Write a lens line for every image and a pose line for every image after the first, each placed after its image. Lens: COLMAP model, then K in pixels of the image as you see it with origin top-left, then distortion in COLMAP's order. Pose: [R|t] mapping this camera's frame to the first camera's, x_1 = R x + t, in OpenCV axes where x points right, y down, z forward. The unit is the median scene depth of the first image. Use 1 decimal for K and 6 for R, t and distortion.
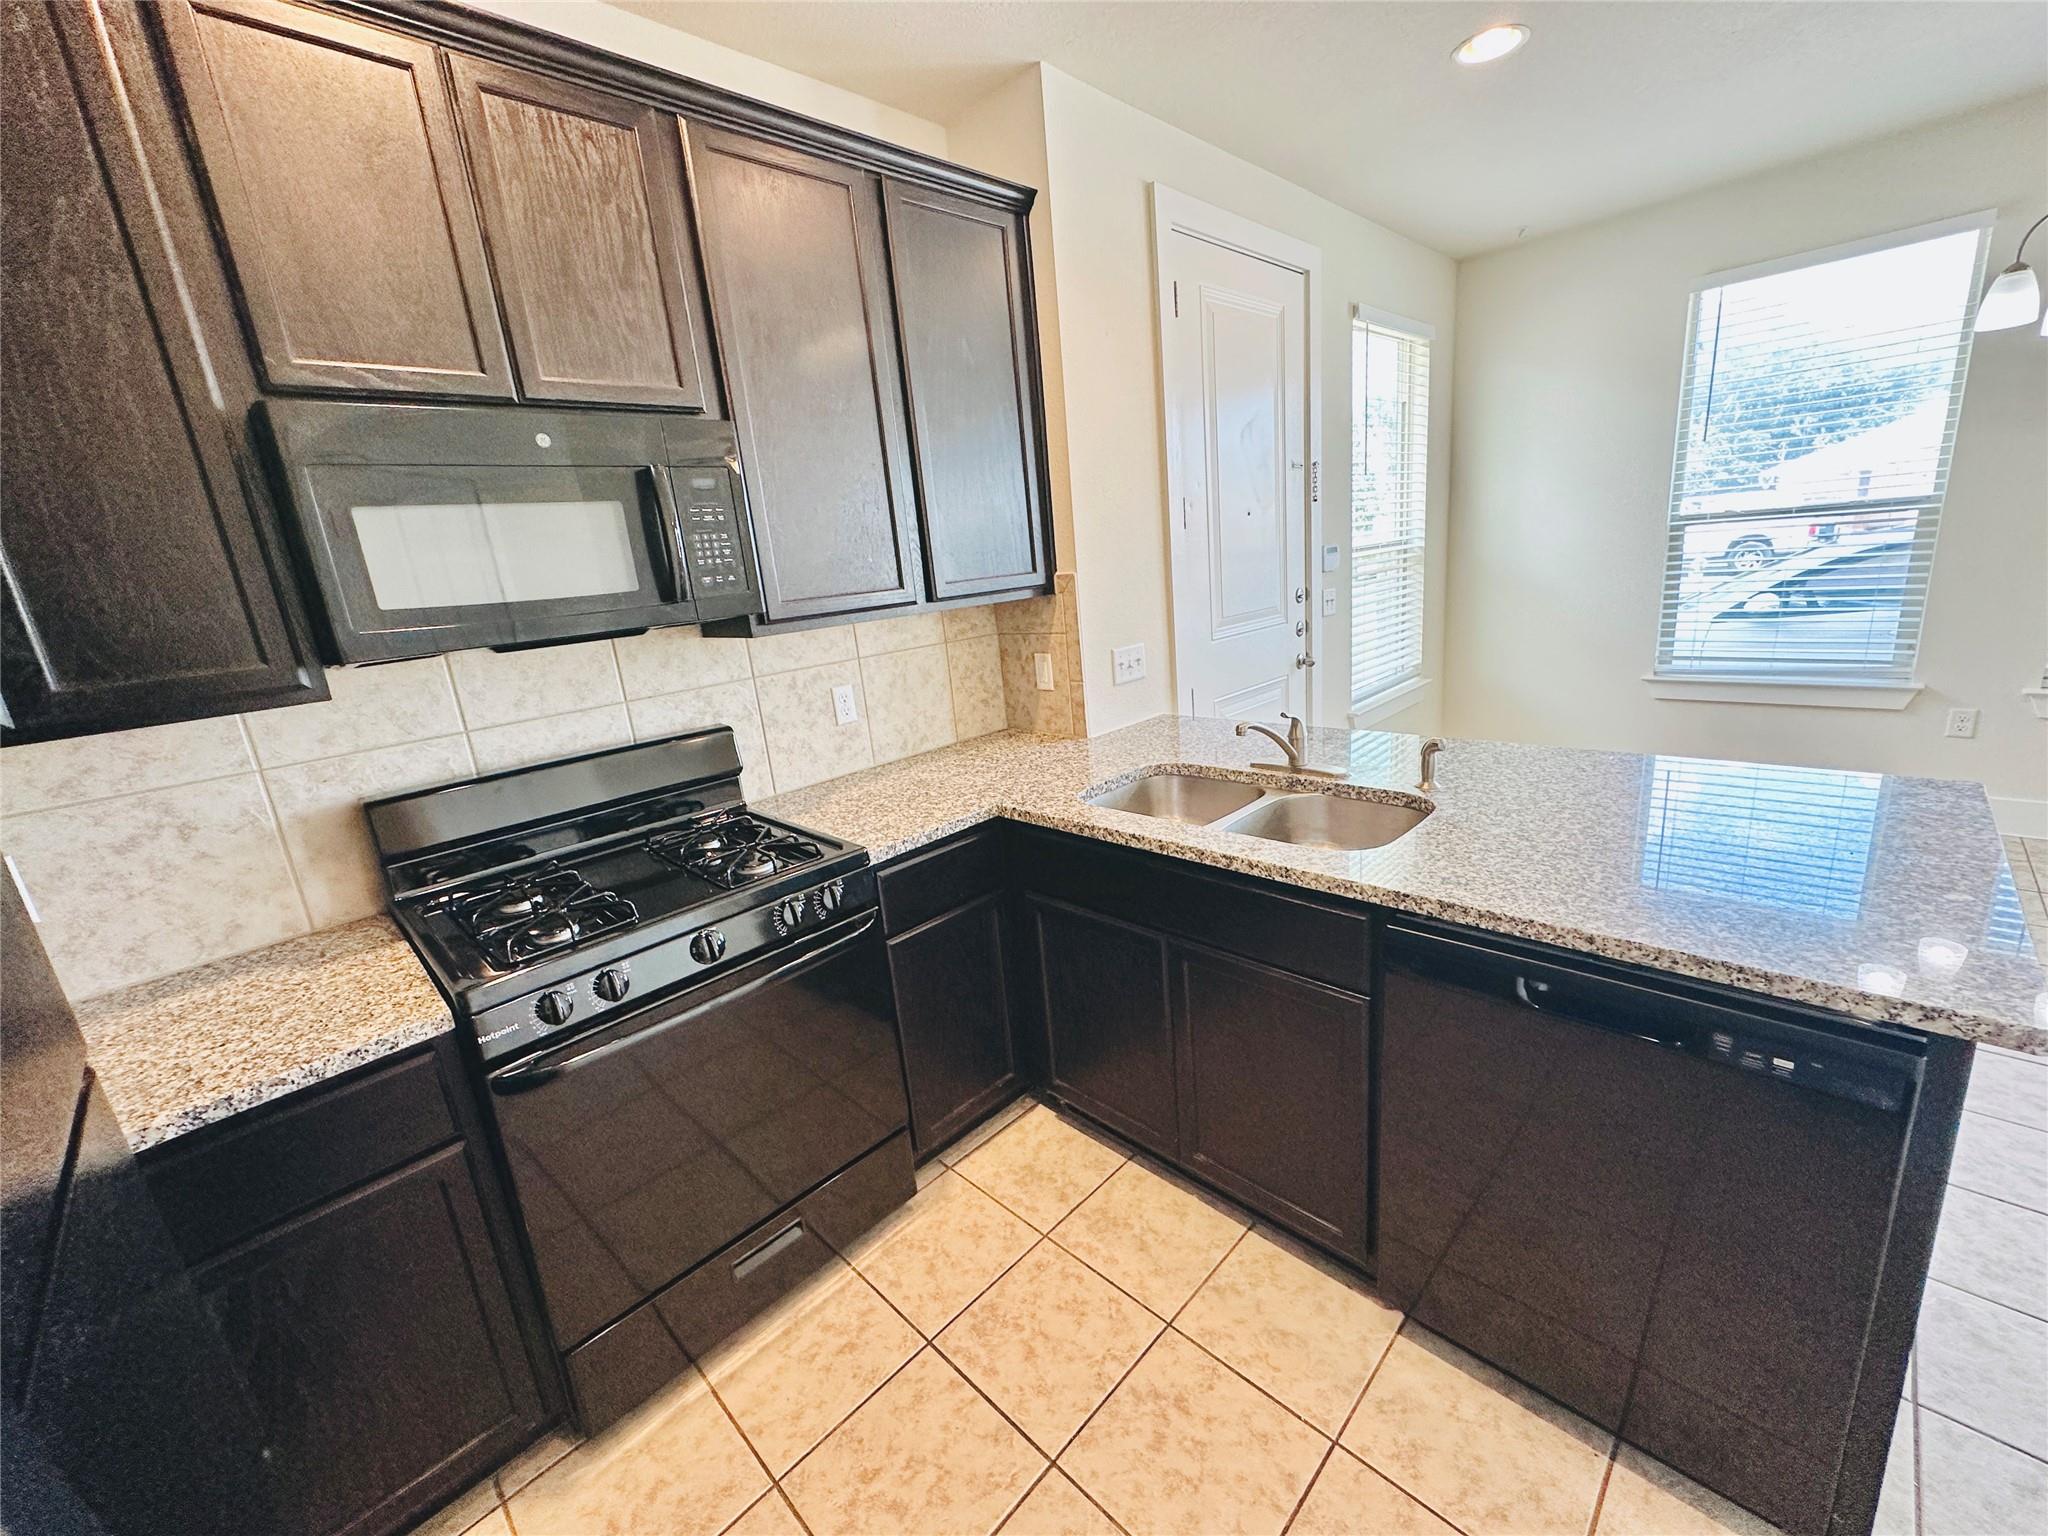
lens RADIAL K [[816.0, 0, 1022.3], [0, 816.0, 767.9], [0, 0, 1]] dist [-0.003793, 0.001479]
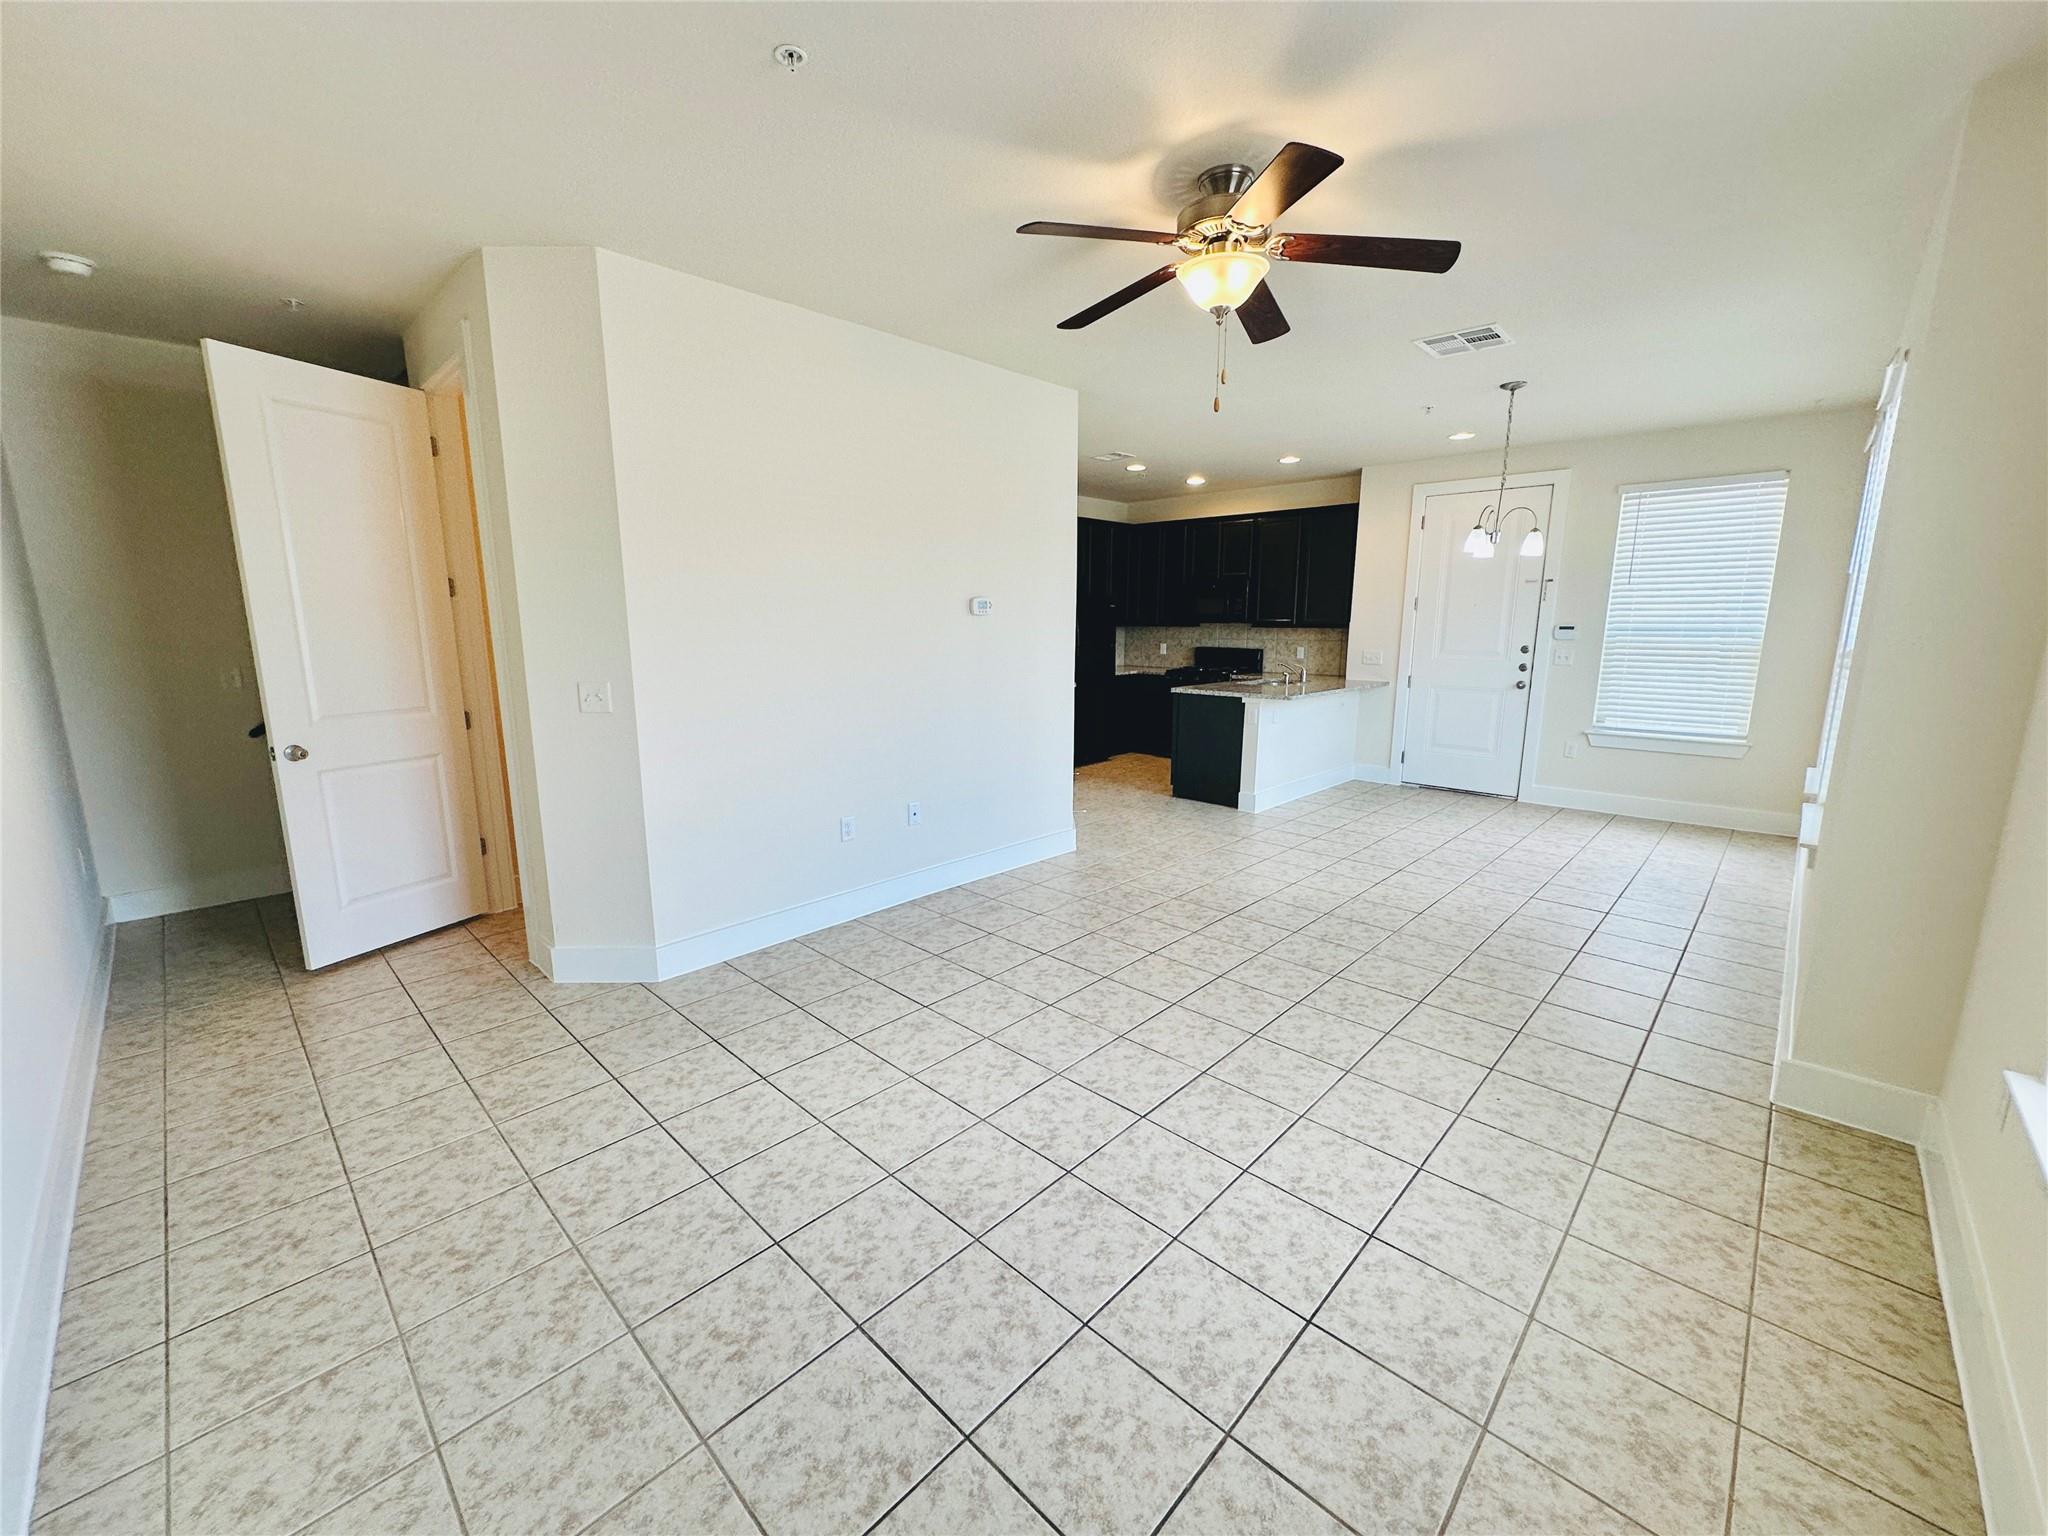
lens RADIAL K [[816.0, 0, 1023.1], [0, 816.0, 766.2], [0, 0, 1]] dist [-0.003793, 0.001479]
pose [[0.025915, 0.271176, -0.962181, 3.861415], [-0.256408, 0.932107, 0.255794, -0.260052], [0.966221, 0.240082, 0.093687, -0.386554]]
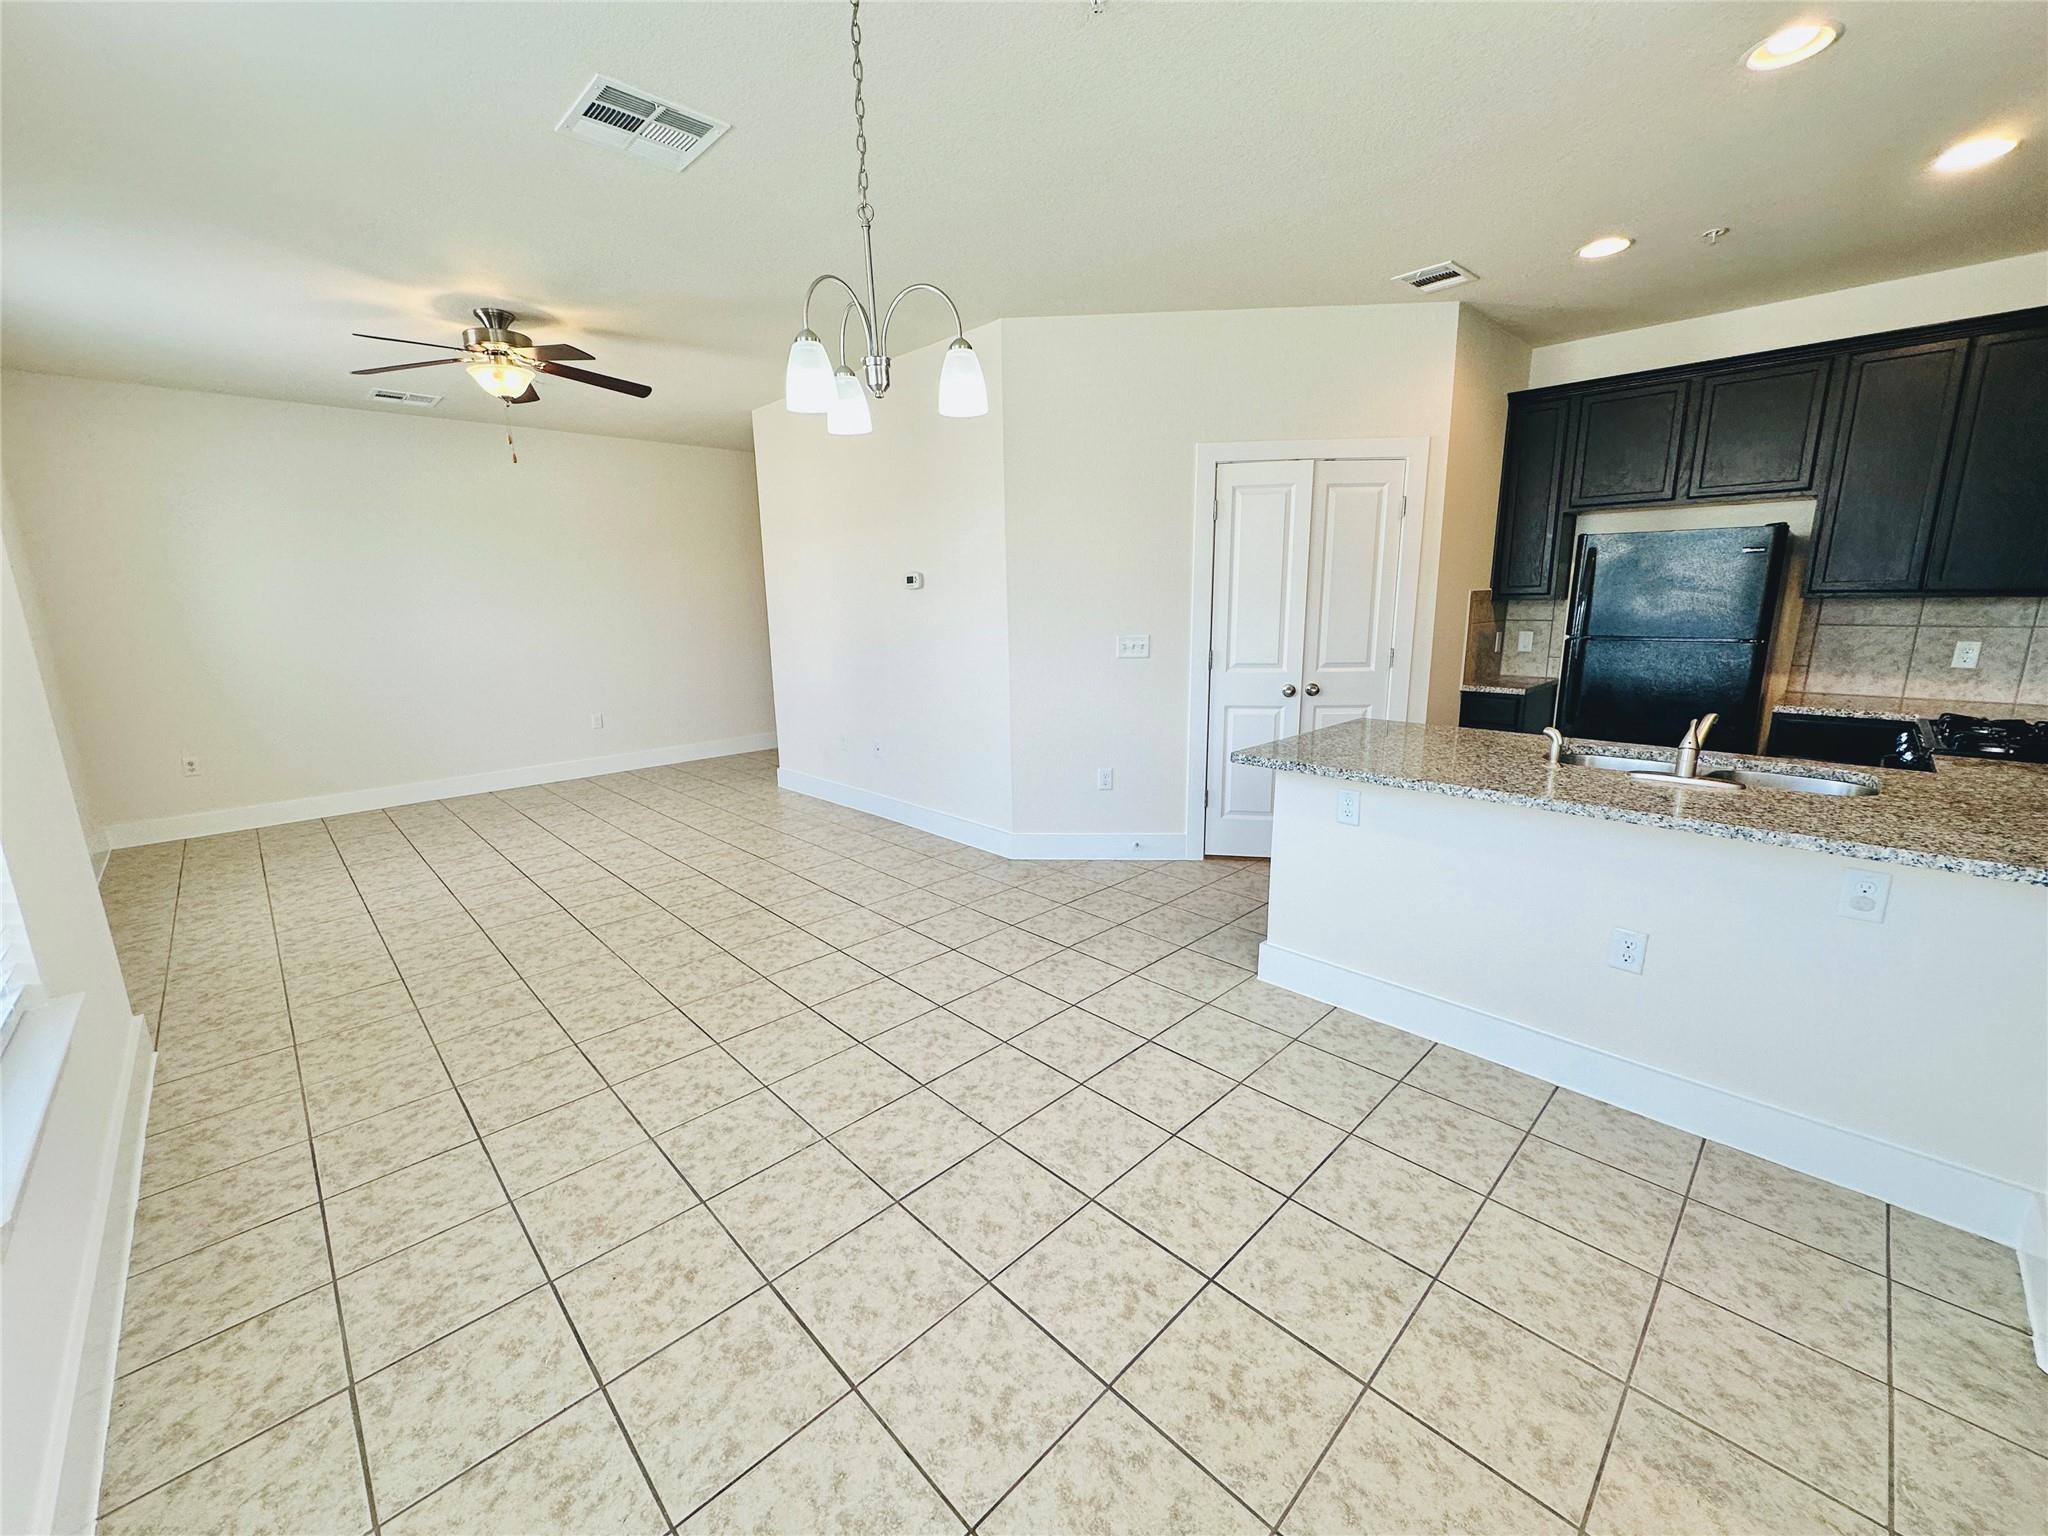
lens RADIAL K [[816.0, 0, 1022.0], [0, 816.0, 766.5], [0, 0, 1]] dist [-0.003793, 0.001479]
pose [[-0.993900, 0.106067, 0.030215, 1.247103], [0.108347, 0.887897, 0.447102, -0.631419], [0.020595, 0.447648, -0.893972, 2.046643]]
